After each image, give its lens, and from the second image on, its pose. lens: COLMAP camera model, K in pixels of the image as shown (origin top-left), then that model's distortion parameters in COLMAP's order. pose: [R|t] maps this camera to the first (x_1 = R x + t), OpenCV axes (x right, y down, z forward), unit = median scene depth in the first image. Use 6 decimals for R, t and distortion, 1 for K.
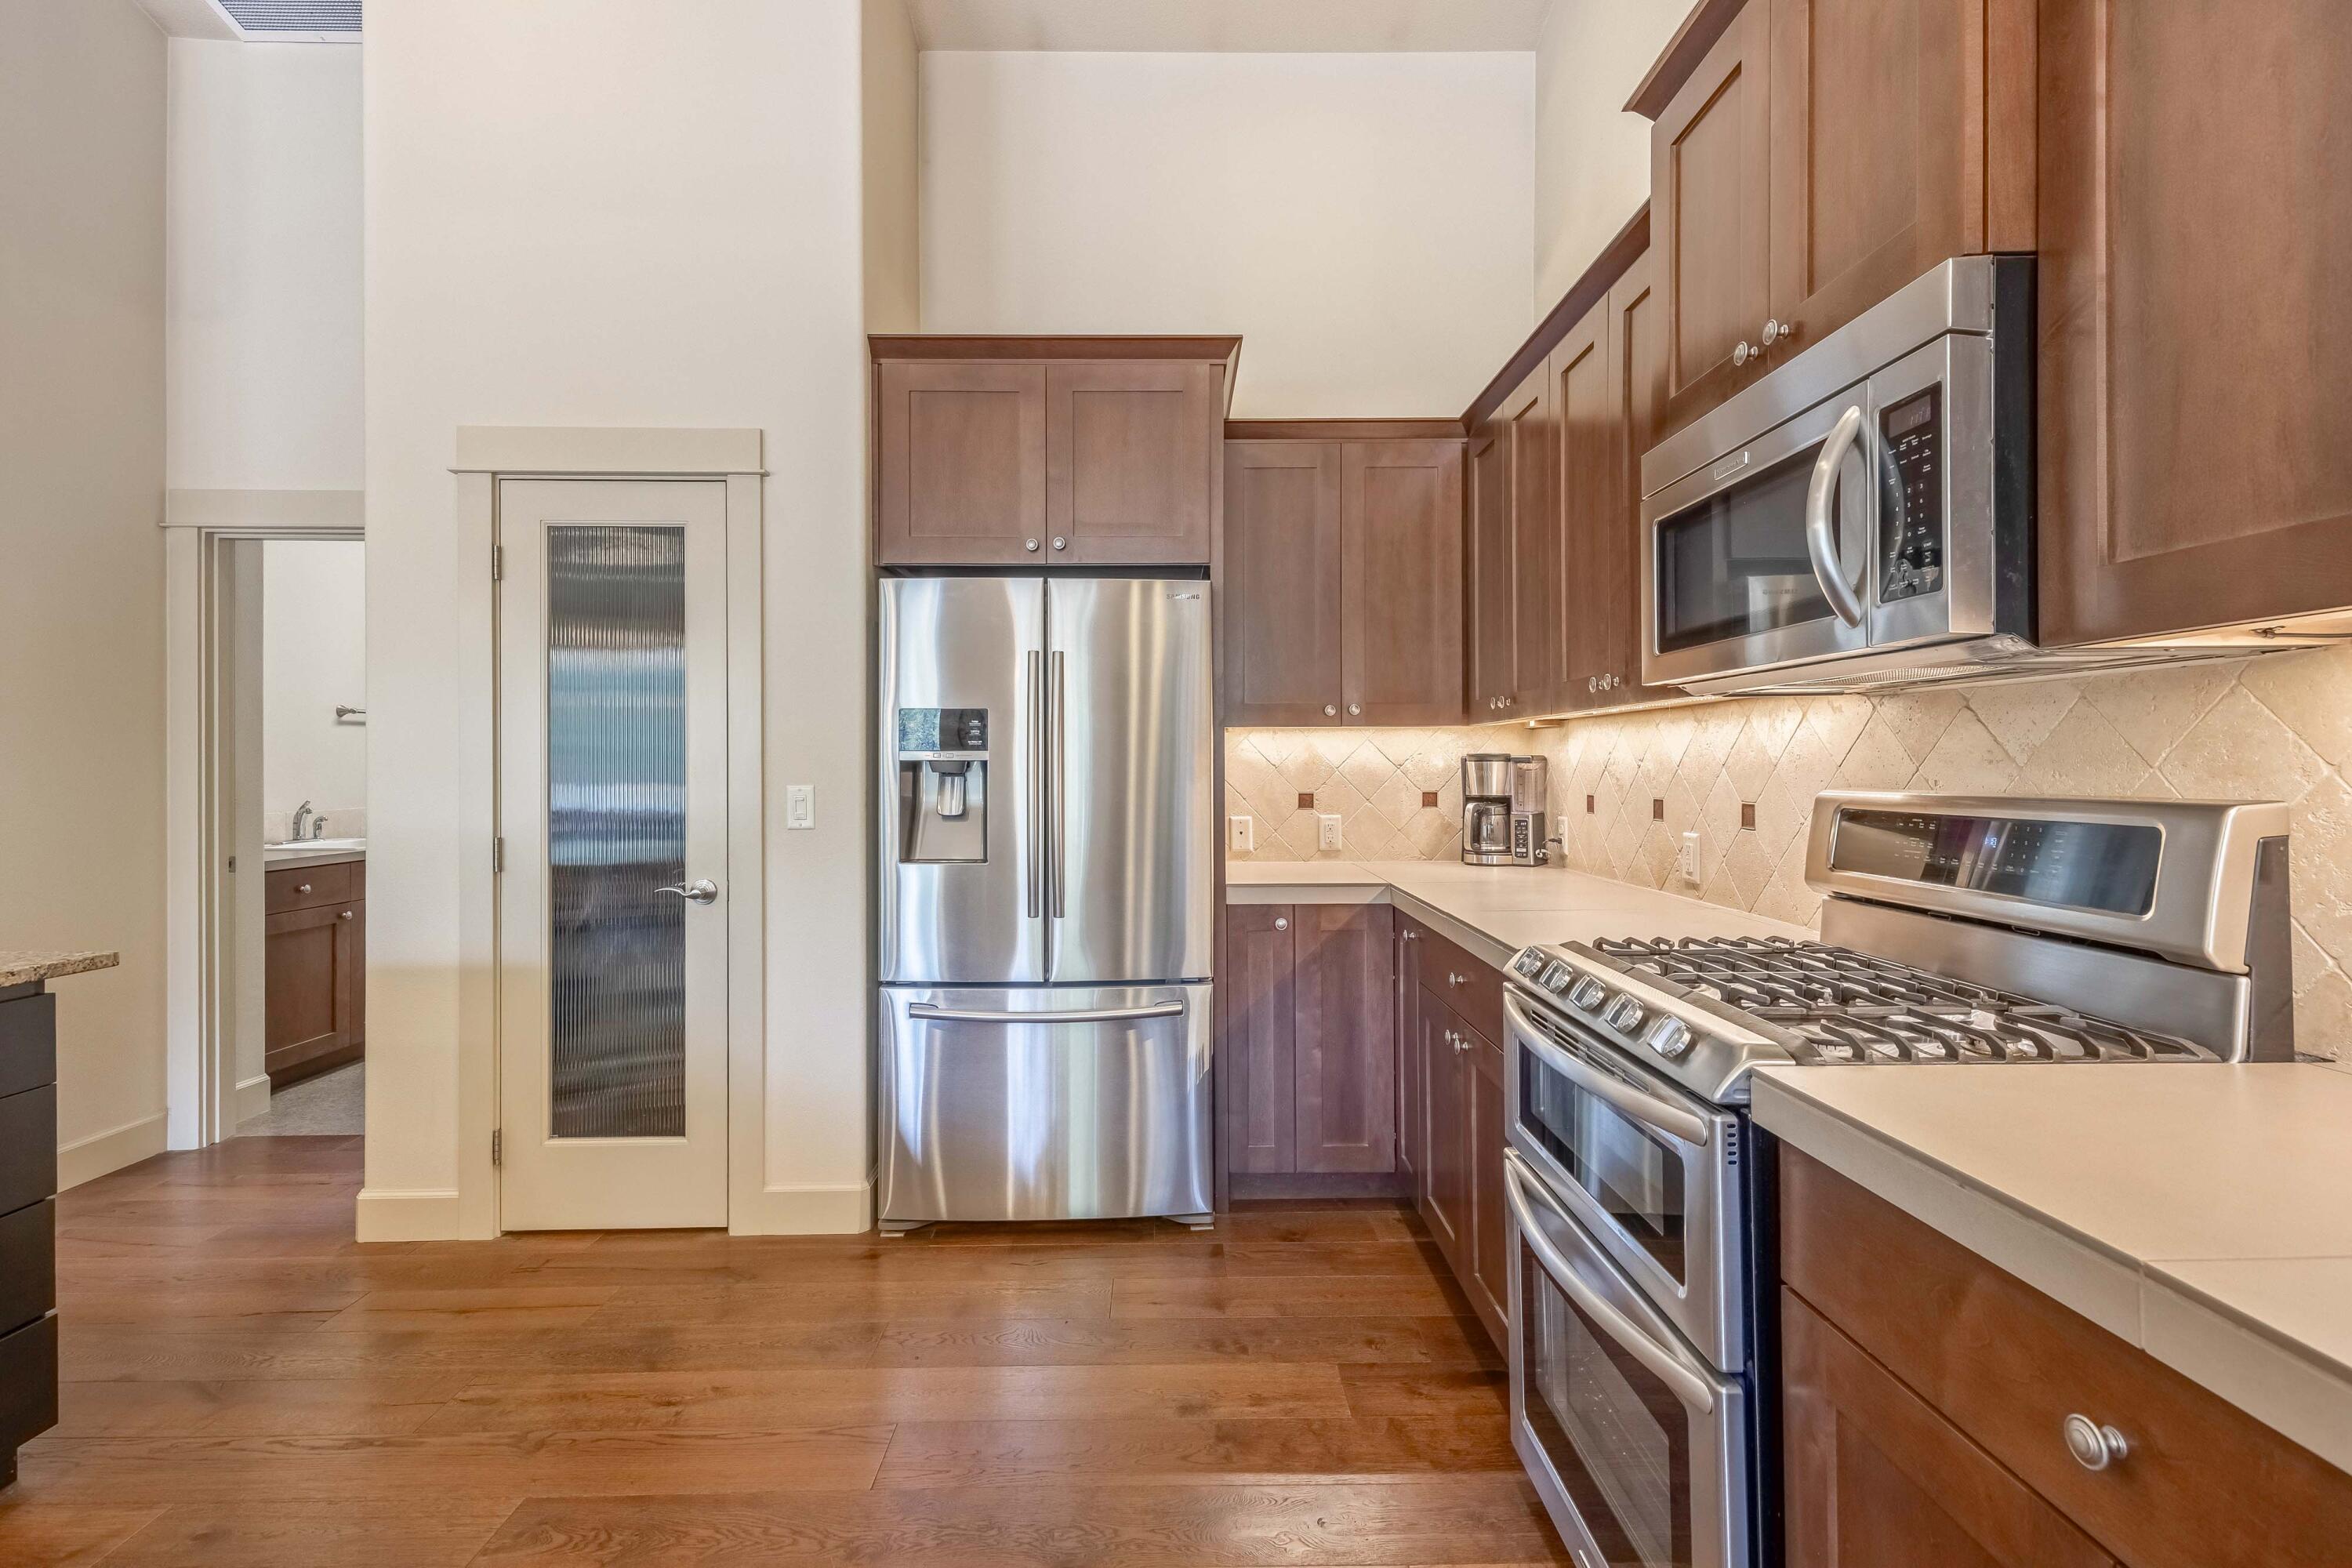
lens RADIAL K [[1074.0, 0, 1176.5], [0, 1074.0, 773.6], [0, 0, 1]] dist [0.020295, -0.005519]
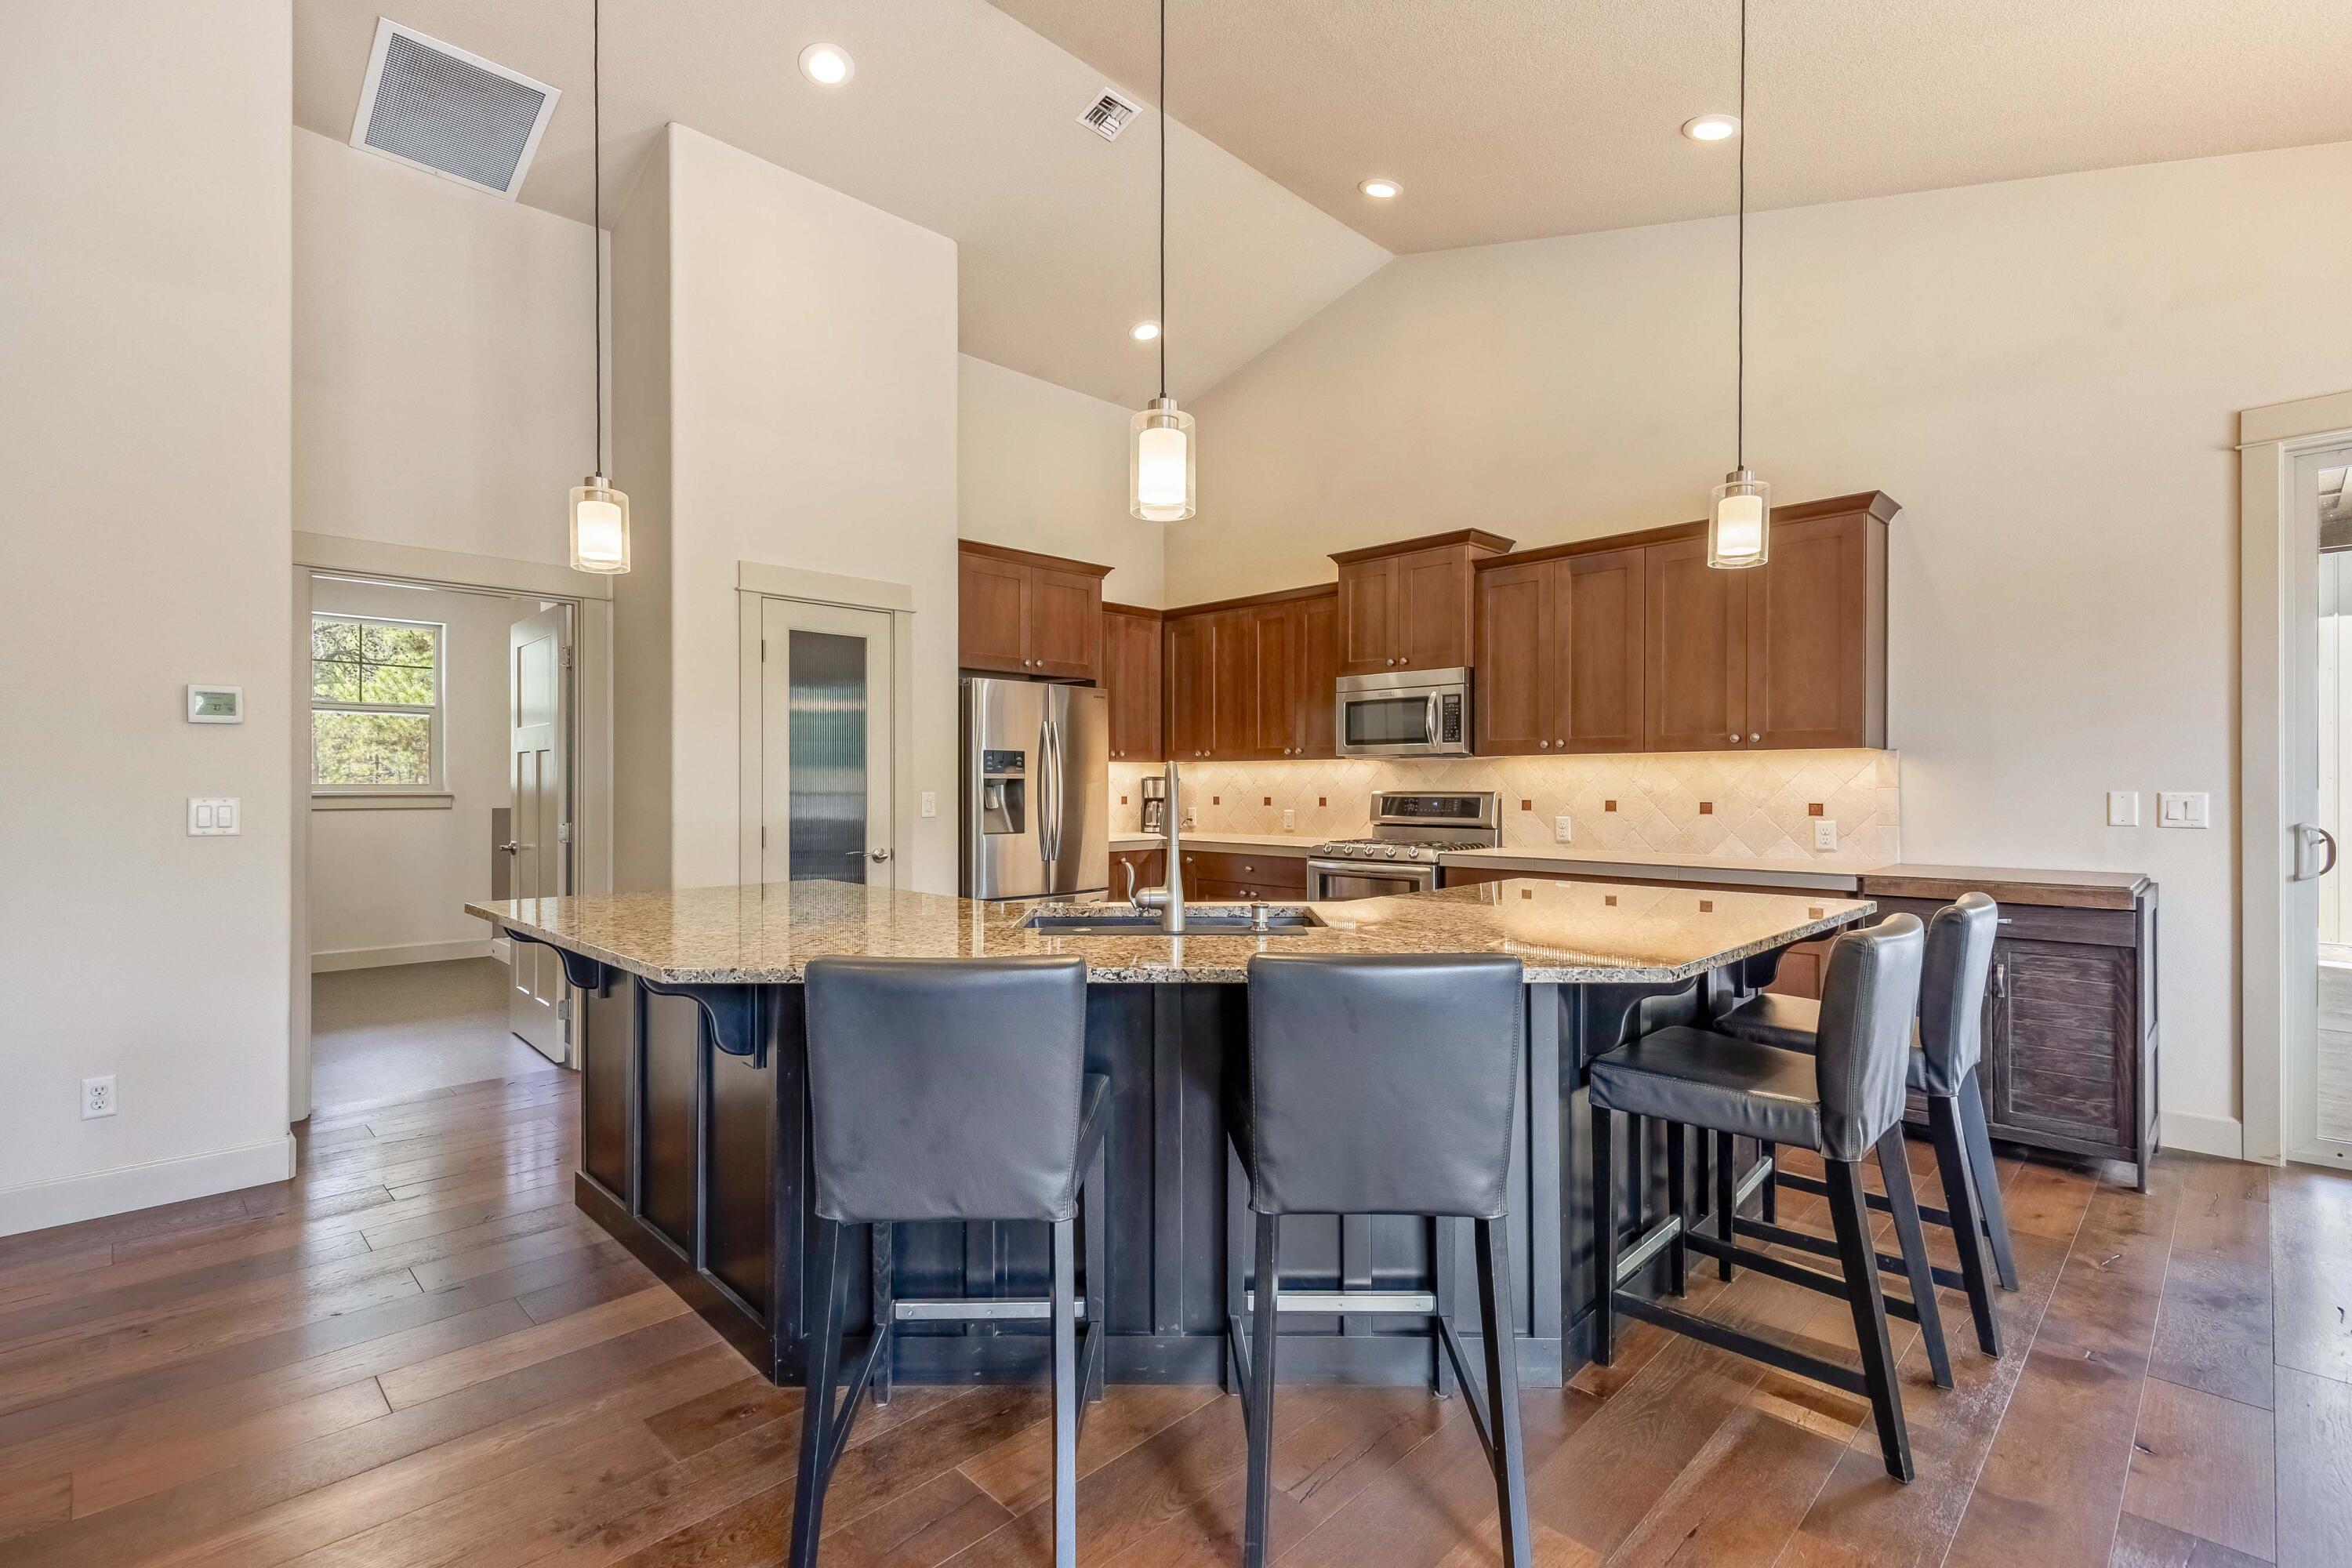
lens RADIAL K [[1074.0, 0, 1170.3], [0, 1074.0, 794.2], [0, 0, 1]] dist [0.020295, -0.005519]
pose [[0.725592, -0.000835, 0.688125, -1.268683], [-0.000129, 0.999999, 0.001350, 0.013070], [-0.688125, -0.001068, 0.725591, -0.542894]]
